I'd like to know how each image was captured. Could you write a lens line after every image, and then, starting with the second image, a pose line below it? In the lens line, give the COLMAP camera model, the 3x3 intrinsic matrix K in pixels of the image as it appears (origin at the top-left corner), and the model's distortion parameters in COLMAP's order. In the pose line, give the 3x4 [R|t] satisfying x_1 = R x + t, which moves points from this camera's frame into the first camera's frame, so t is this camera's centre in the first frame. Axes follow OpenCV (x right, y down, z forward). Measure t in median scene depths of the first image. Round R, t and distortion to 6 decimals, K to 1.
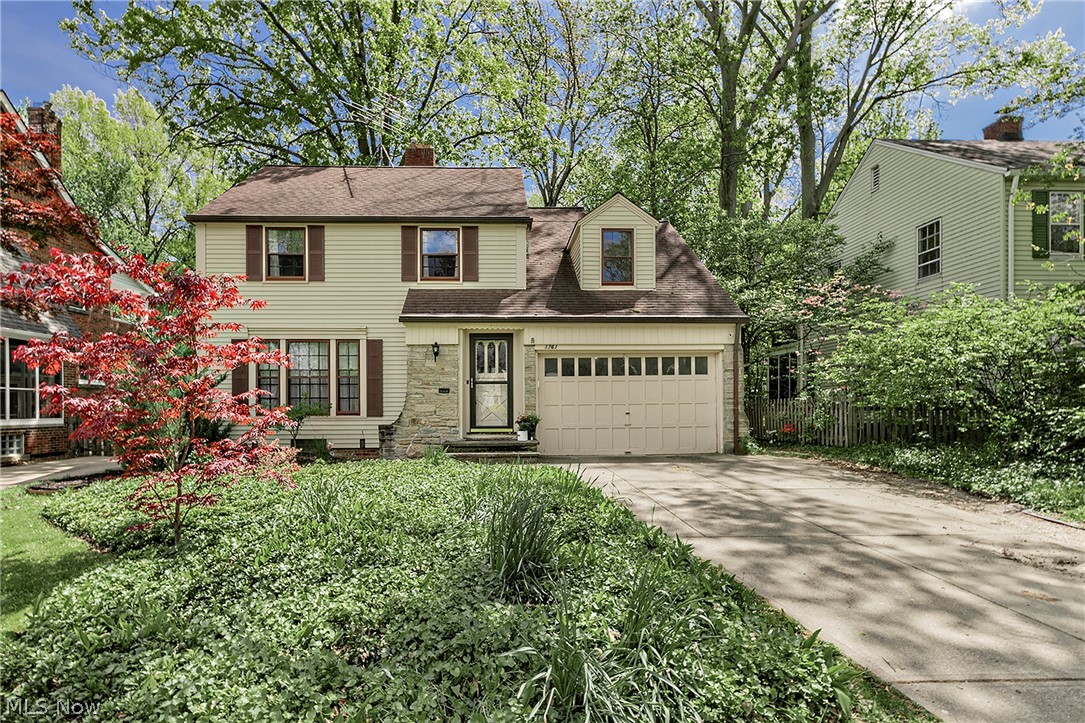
lens RADIAL K [[509.7, 0, 547.8], [0, 509.7, 368.7], [0, 0, 1]] dist [-0.000351, 0.000179]
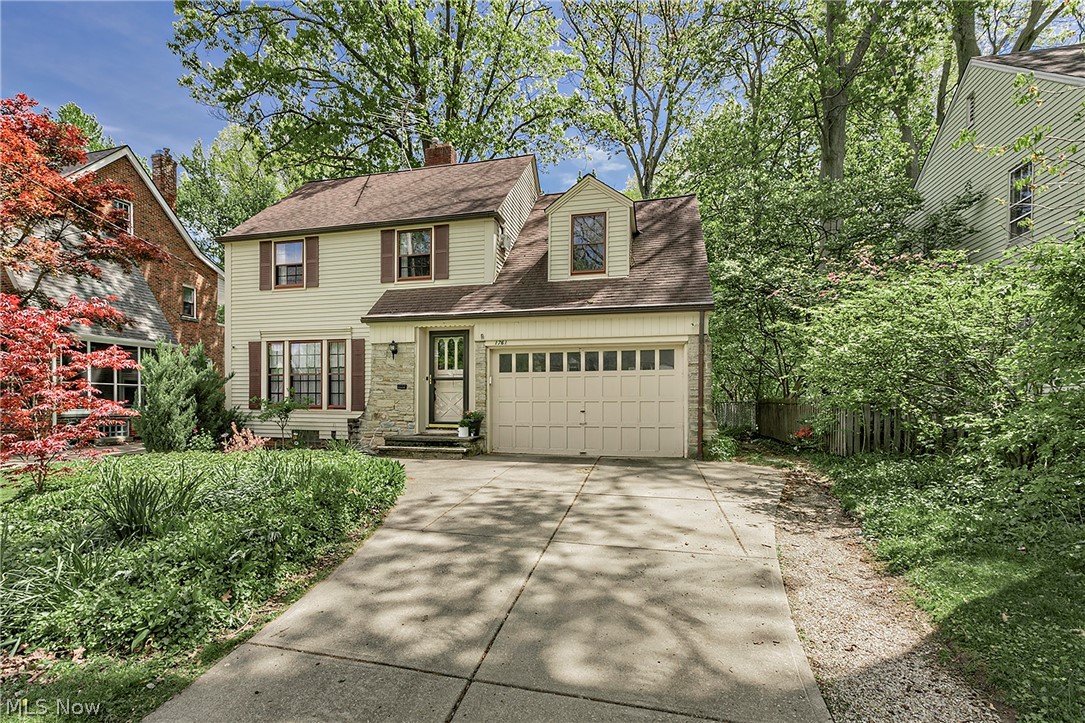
lens RADIAL K [[559.8, 0, 542.5], [0, 559.8, 361.5], [0, 0, 1]] dist [0.003503, 0.000735]
pose [[0.952029, -0.011745, -0.305784, 0.398042], [0.012582, 0.999921, 0.000764, -0.005846], [0.305750, -0.004575, 0.952101, -0.004028]]
